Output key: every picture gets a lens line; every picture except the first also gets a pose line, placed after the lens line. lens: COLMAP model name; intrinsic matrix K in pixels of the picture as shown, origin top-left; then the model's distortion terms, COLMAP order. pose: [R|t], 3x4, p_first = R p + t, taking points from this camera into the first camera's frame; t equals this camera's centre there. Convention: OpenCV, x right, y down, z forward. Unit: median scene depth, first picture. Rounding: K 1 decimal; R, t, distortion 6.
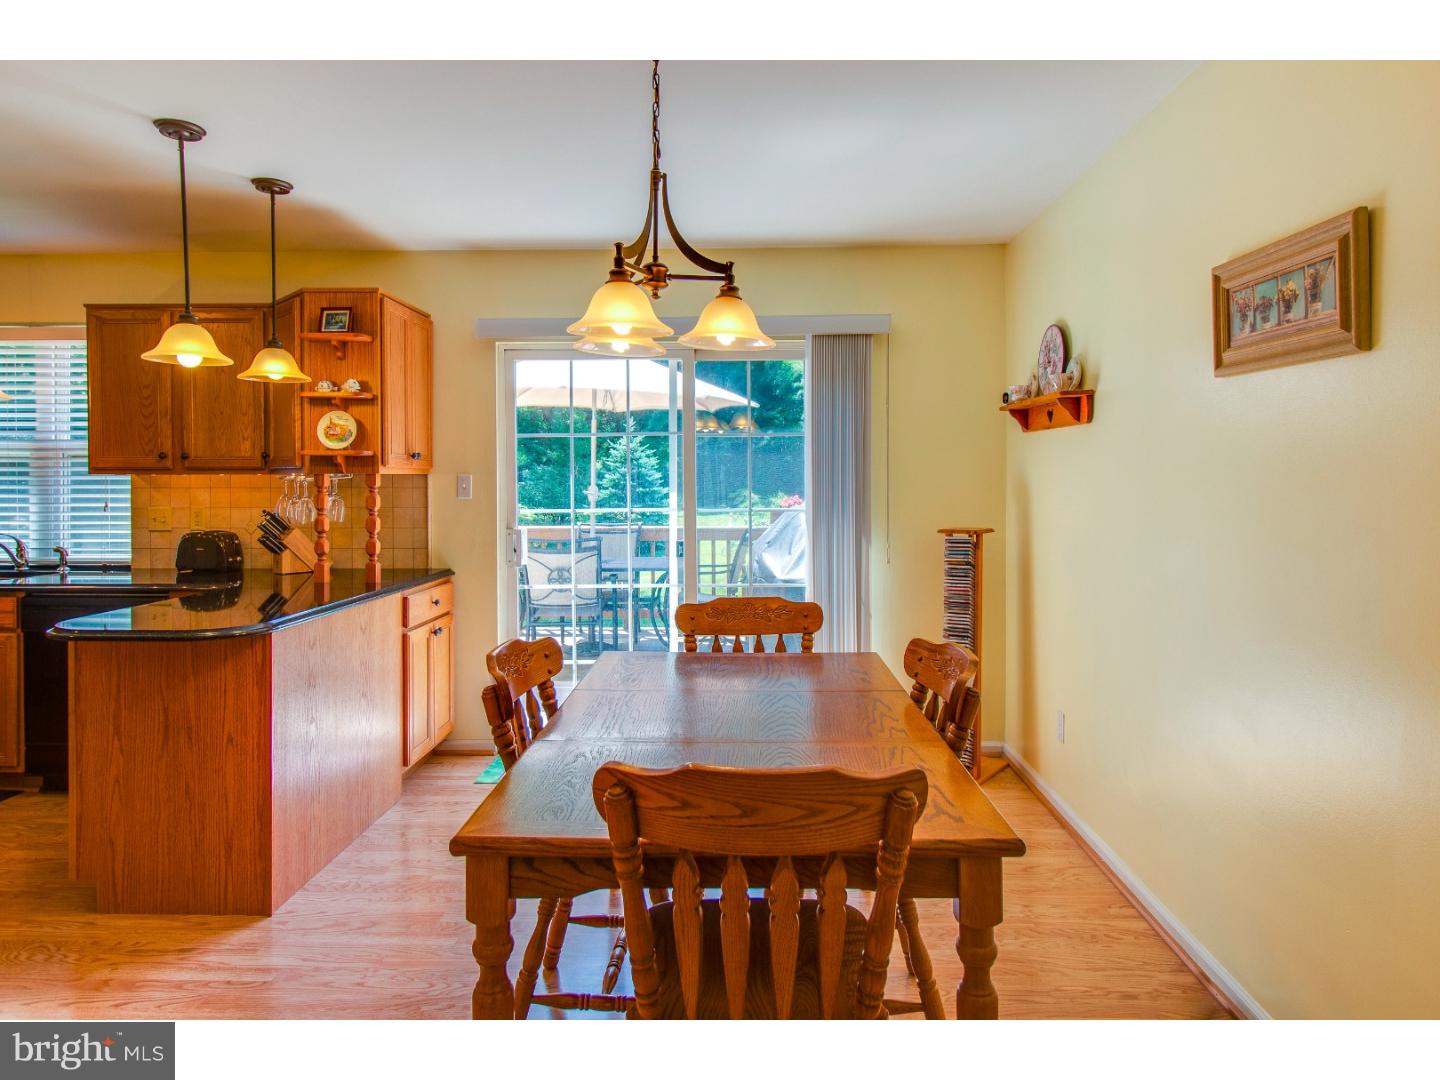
lens RADIAL K [[882.8, 0, 750.7], [0, 882.8, 485.7], [0, 0, 1]] dist [-0.003502, -0.002808]
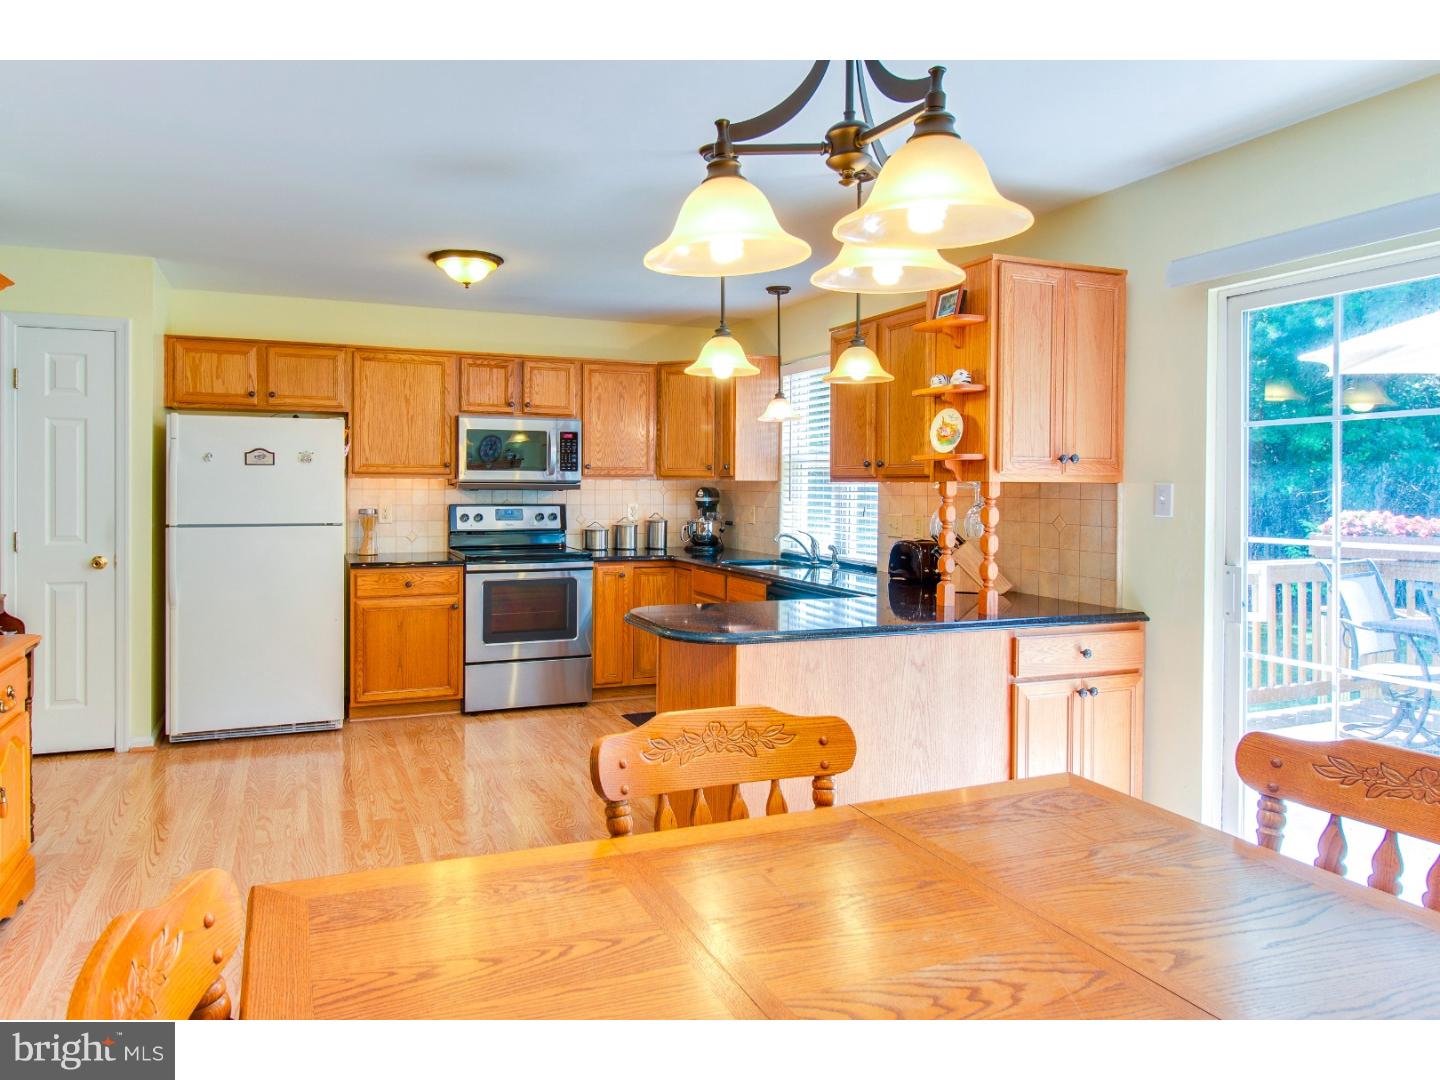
lens RADIAL K [[912.8, 0, 637.6], [0, 912.8, 496.4], [0, 0, 1]] dist [0.000591, 0.000978]
pose [[0.356701, 0.016516, -0.934073, 0.236528], [-0.016304, 0.999801, 0.011452, -0.003976], [0.934076, 0.011145, 0.356900, 0.366707]]
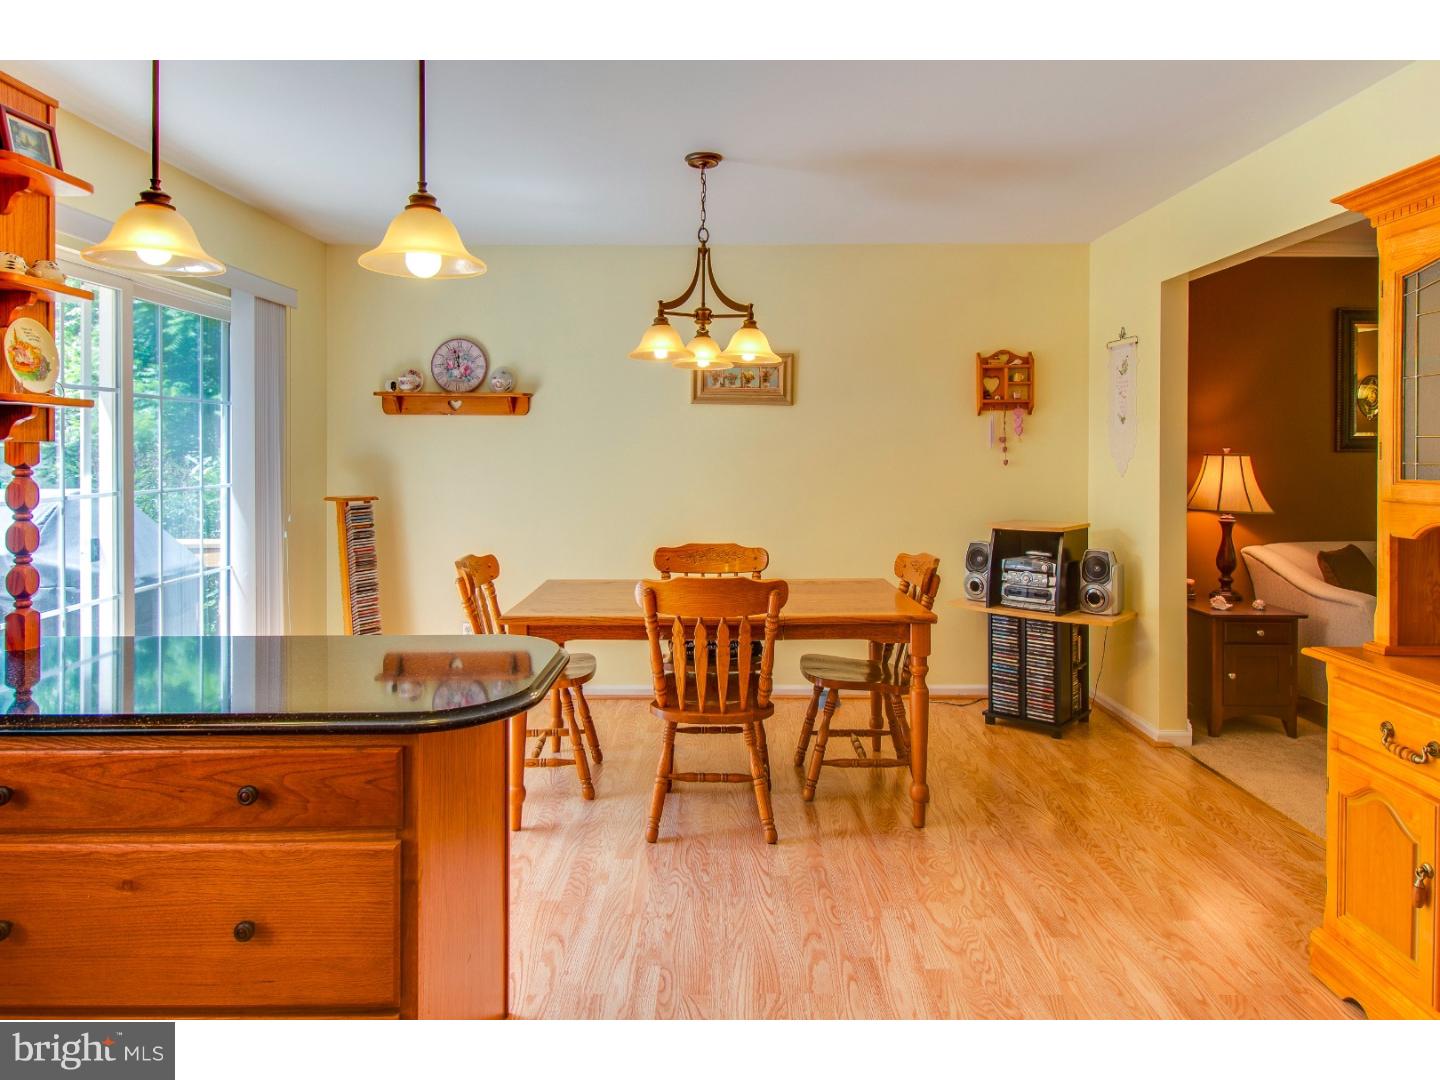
lens RADIAL K [[889.5, 0, 709.1], [0, 889.5, 452.0], [0, 0, 1]] dist [0.003936, -0.000903]
pose [[-0.005472, 0.001656, 0.999984, -0.900552], [0.008166, 0.999965, -0.001611, -0.002972], [-0.999952, 0.008157, -0.005485, 0.555062]]
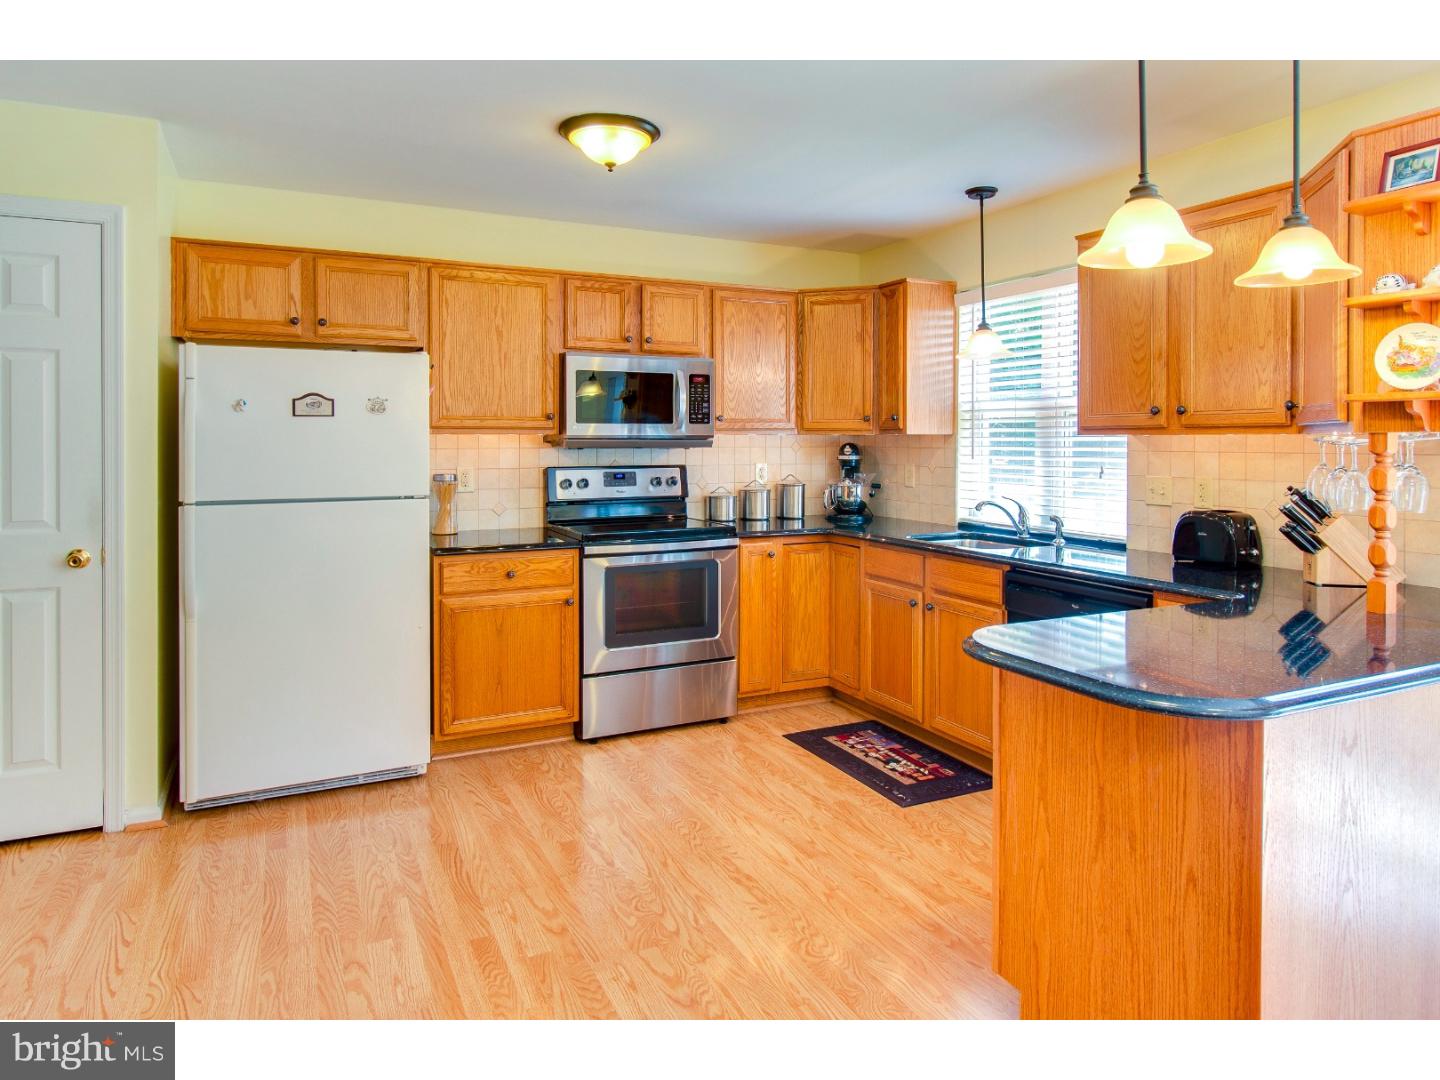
lens RADIAL K [[890.2, 0, 703.2], [0, 890.2, 446.3], [0, 0, 1]] dist [0.001636, -0.003307]
pose [[0.435120, 0.007520, -0.900341, -0.133066], [-0.009198, 0.999950, 0.003907, -0.001802], [0.900326, 0.006581, 0.435167, 0.298636]]
